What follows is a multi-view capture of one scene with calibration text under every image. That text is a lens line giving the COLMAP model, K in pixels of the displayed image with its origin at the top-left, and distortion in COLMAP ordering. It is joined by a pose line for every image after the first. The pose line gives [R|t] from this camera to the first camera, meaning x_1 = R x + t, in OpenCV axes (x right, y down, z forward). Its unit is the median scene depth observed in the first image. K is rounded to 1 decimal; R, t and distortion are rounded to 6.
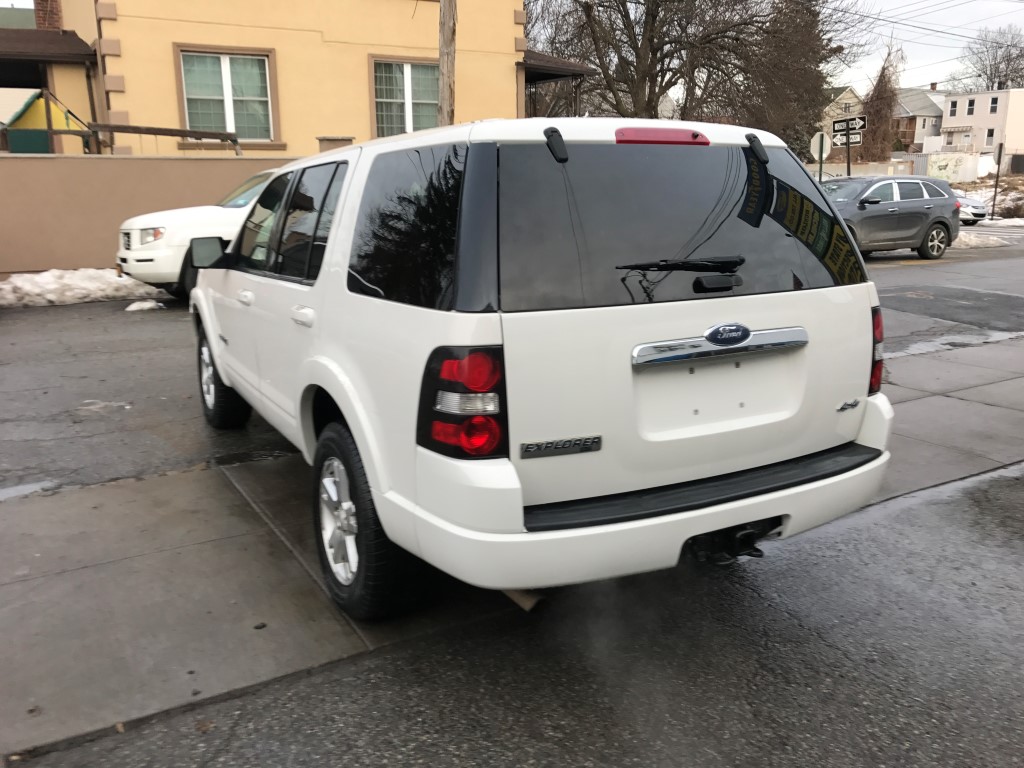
lens RADIAL K [[850.7, 0, 512.2], [0, 850.7, 384.6], [0, 0, 1]] dist [0.031972, -0.034841]
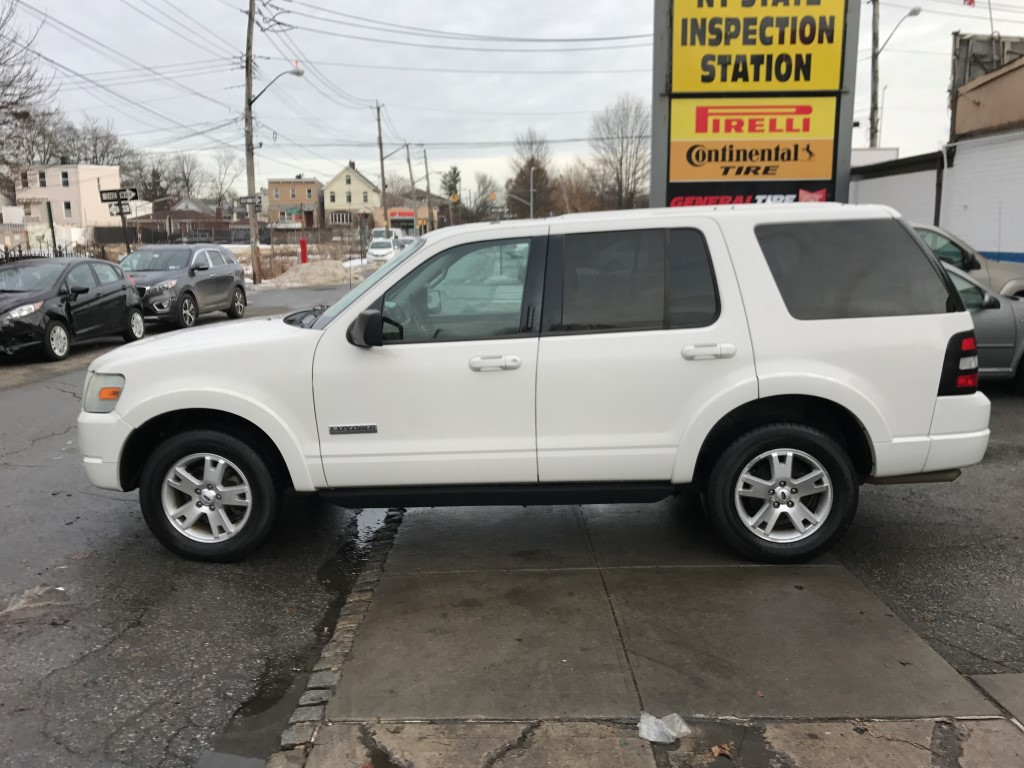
lens RADIAL K [[850.7, 0, 521.1], [0, 850.7, 399.7], [0, 0, 1]] dist [0.031972, -0.034841]
pose [[0.499695, -0.156436, 0.851958, -0.357160], [0.209393, 0.976202, 0.056435, -0.034416], [-0.840512, 0.150194, 0.520559, 0.149388]]
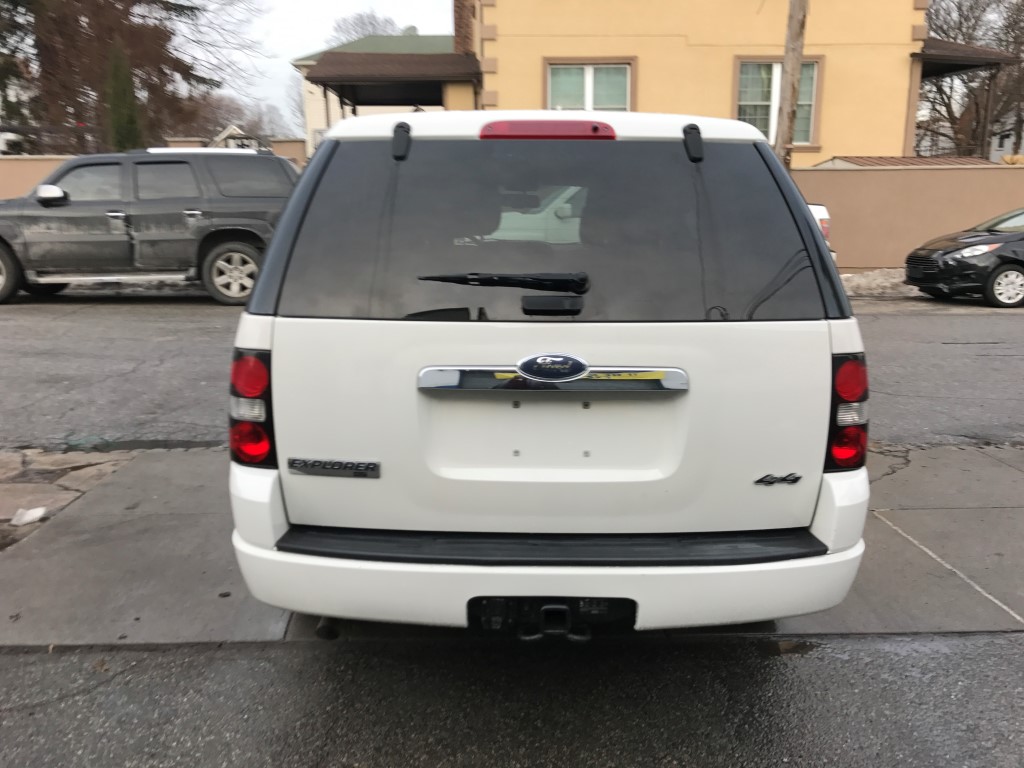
lens RADIAL K [[850.7, 0, 501.3], [0, 850.7, 391.2], [0, 0, 1]] dist [0.031972, -0.034841]
pose [[0.882962, 0.116294, -0.454812, 0.109602], [-0.116371, 0.992813, 0.027939, -0.009764], [0.454792, 0.028258, 0.890149, 0.044563]]
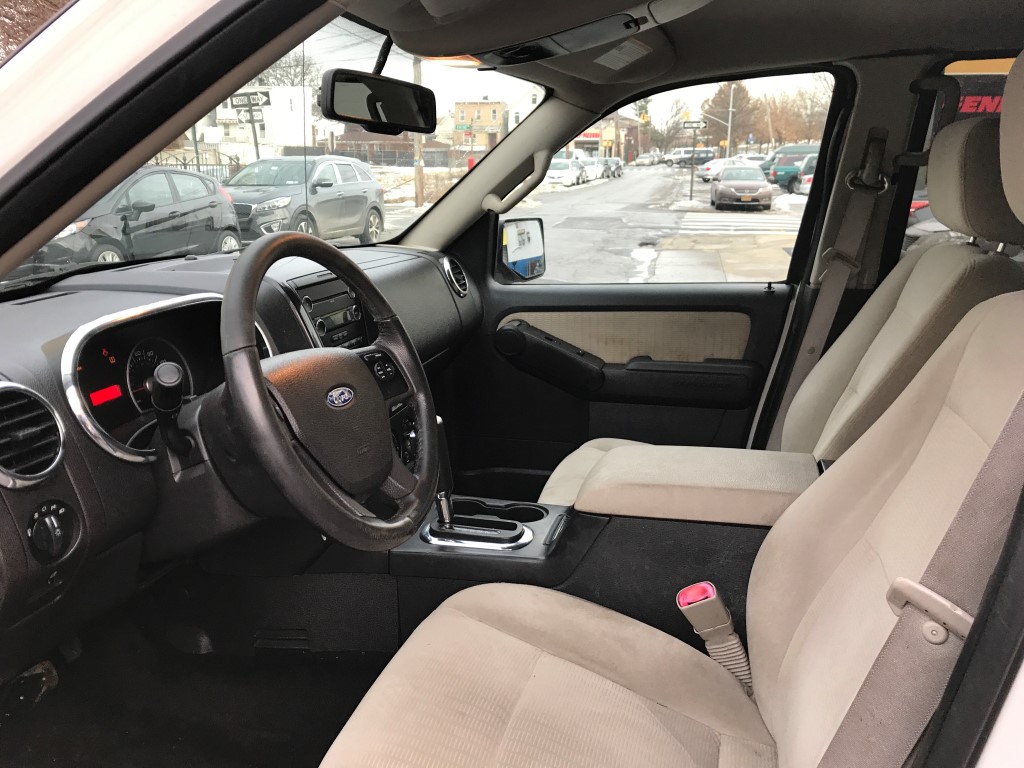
lens RADIAL K [[850.7, 0, 510.2], [0, 850.7, 357.5], [0, 0, 1]] dist [0.031972, -0.034841]
pose [[0.683026, -0.151113, 0.714591, -0.123263], [0.166715, 0.984792, 0.048901, -0.054381], [-0.711113, 0.085732, 0.697831, 0.291544]]
